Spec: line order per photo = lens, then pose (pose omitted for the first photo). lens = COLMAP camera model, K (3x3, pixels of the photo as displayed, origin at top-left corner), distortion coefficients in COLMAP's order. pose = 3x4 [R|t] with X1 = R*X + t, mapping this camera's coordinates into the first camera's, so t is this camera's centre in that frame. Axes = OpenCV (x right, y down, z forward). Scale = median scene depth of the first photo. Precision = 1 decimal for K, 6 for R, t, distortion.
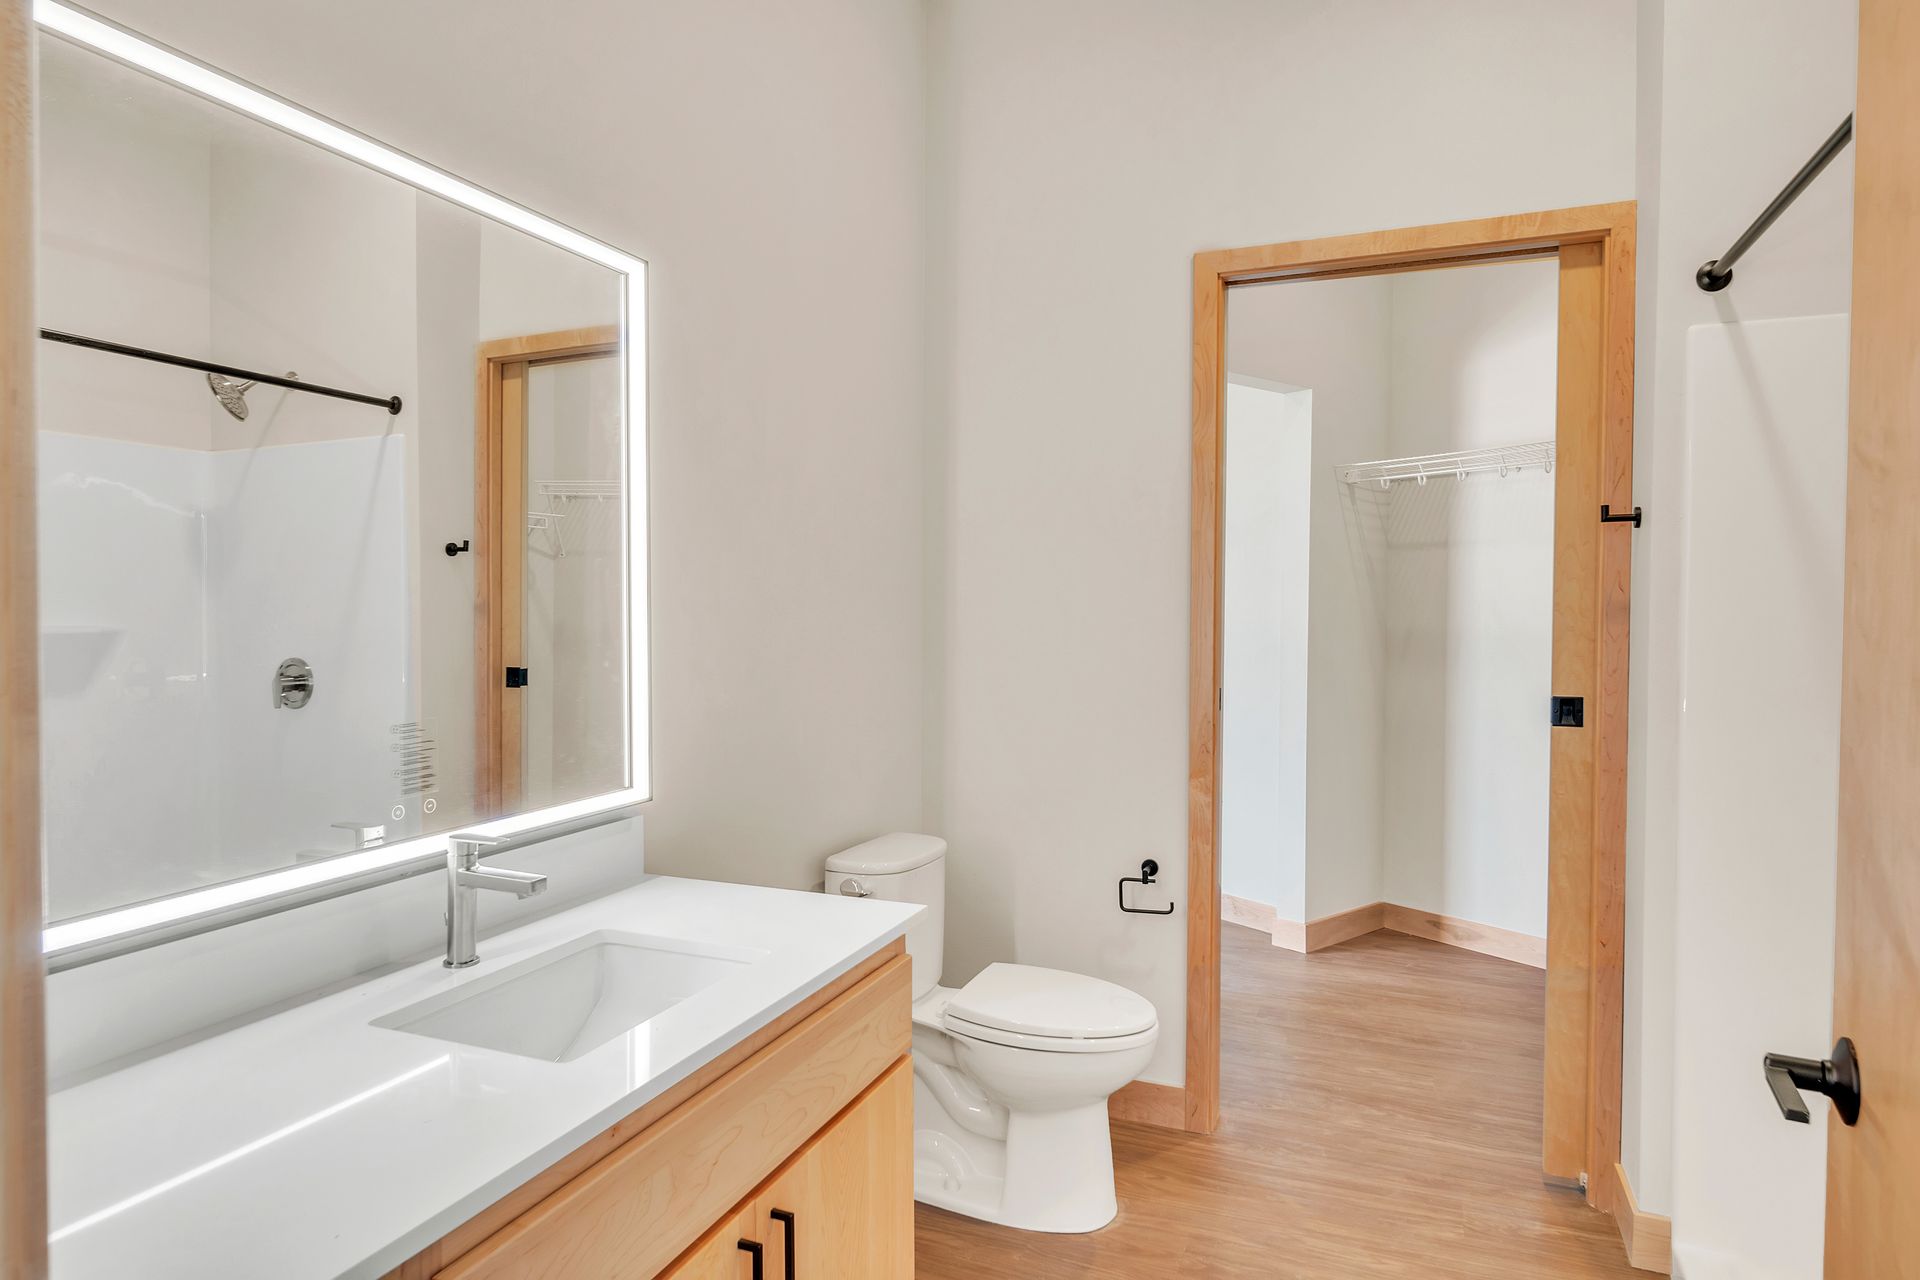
lens RADIAL K [[1081.5, 0, 960.6], [0, 1081.5, 634.9], [0, 0, 1]] dist [0.001791, -0.002712]
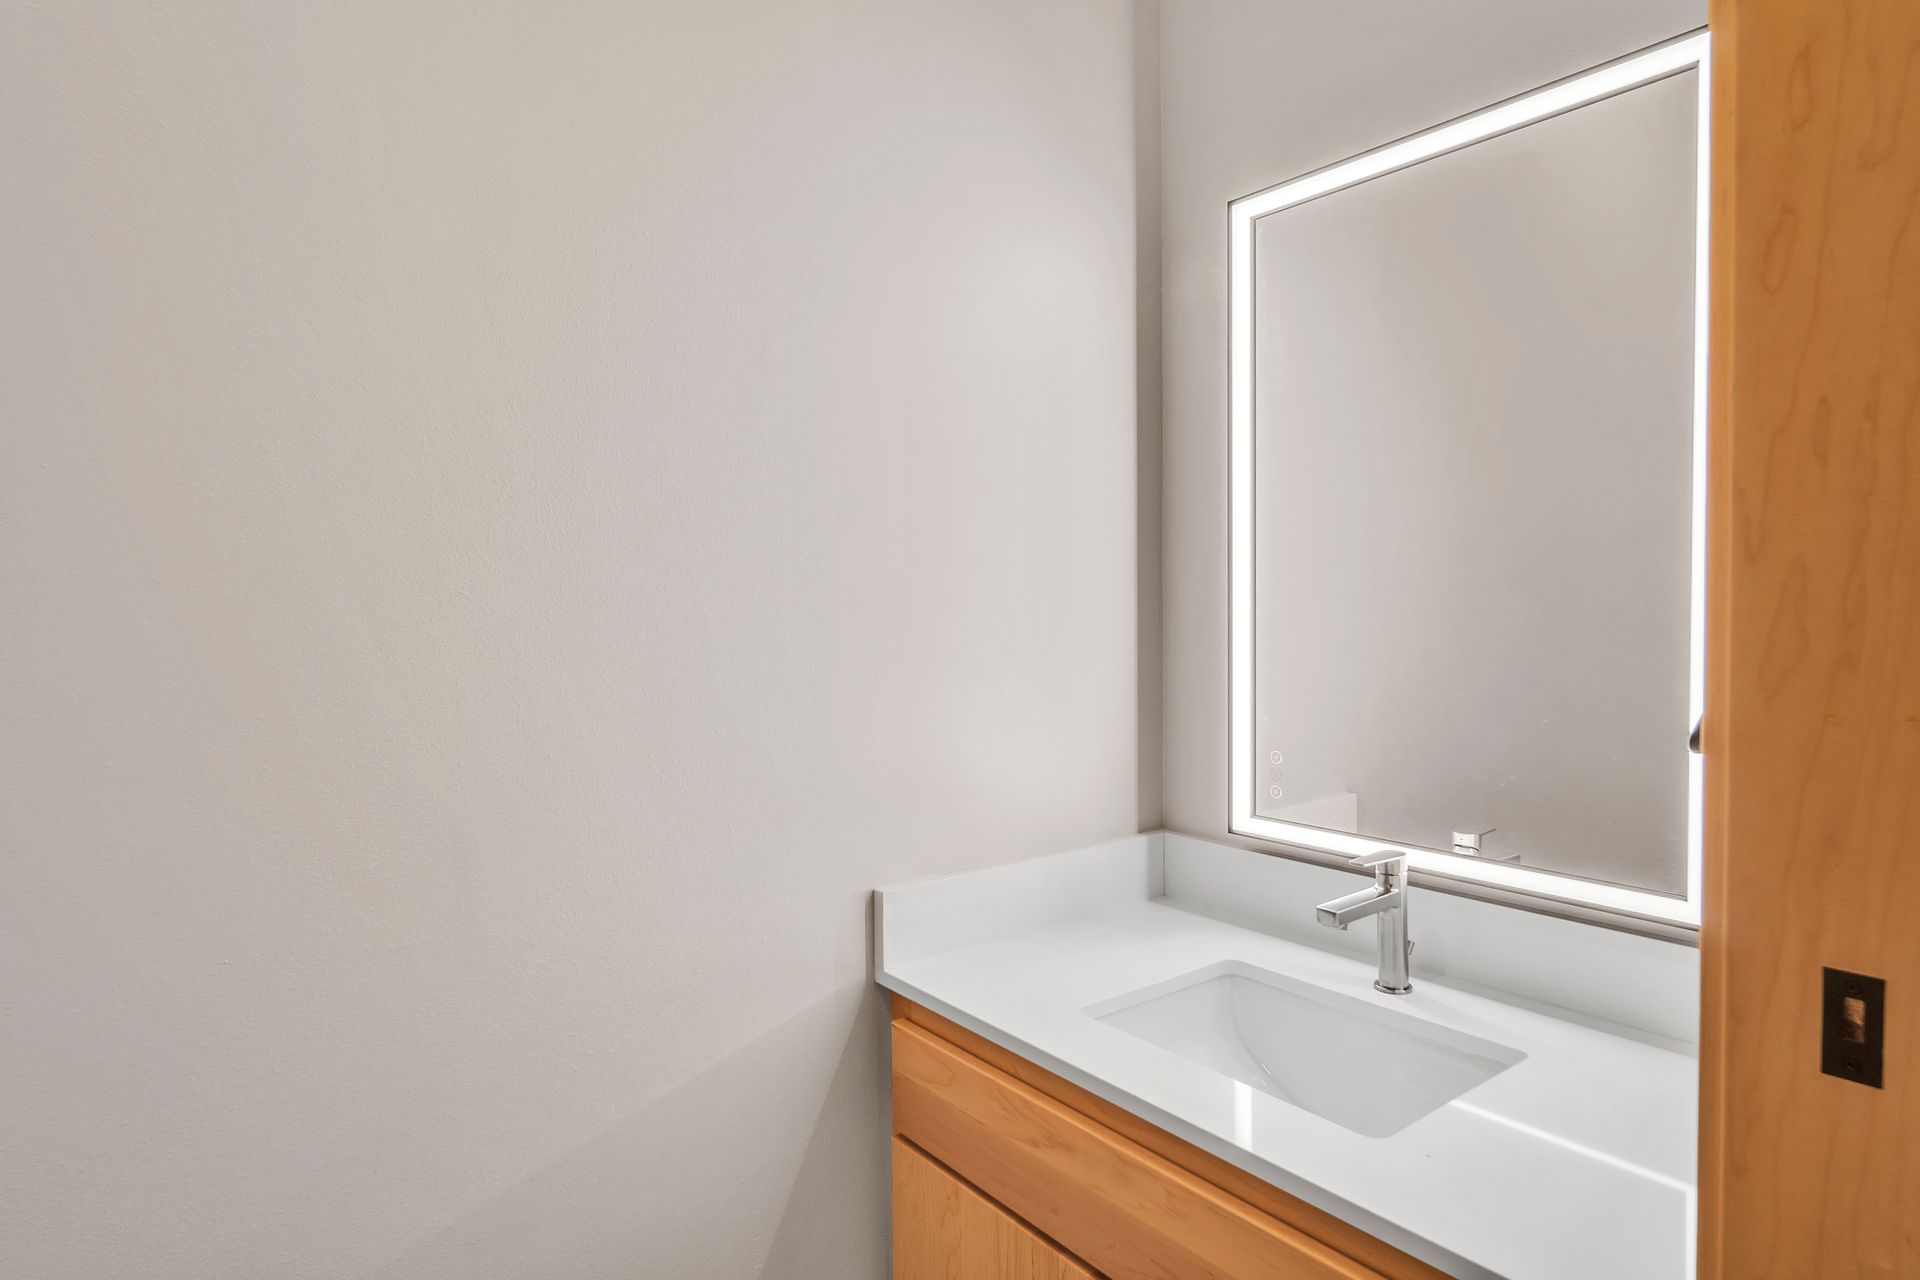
lens RADIAL K [[1081.5, 0, 955.1], [0, 1081.5, 628.1], [0, 0, 1]] dist [0.001791, -0.002712]
pose [[-0.514563, 0.027808, -0.857002, 0.512732], [-0.007129, 0.999301, 0.036706, -0.037817], [0.857423, 0.024997, -0.514004, 1.102457]]
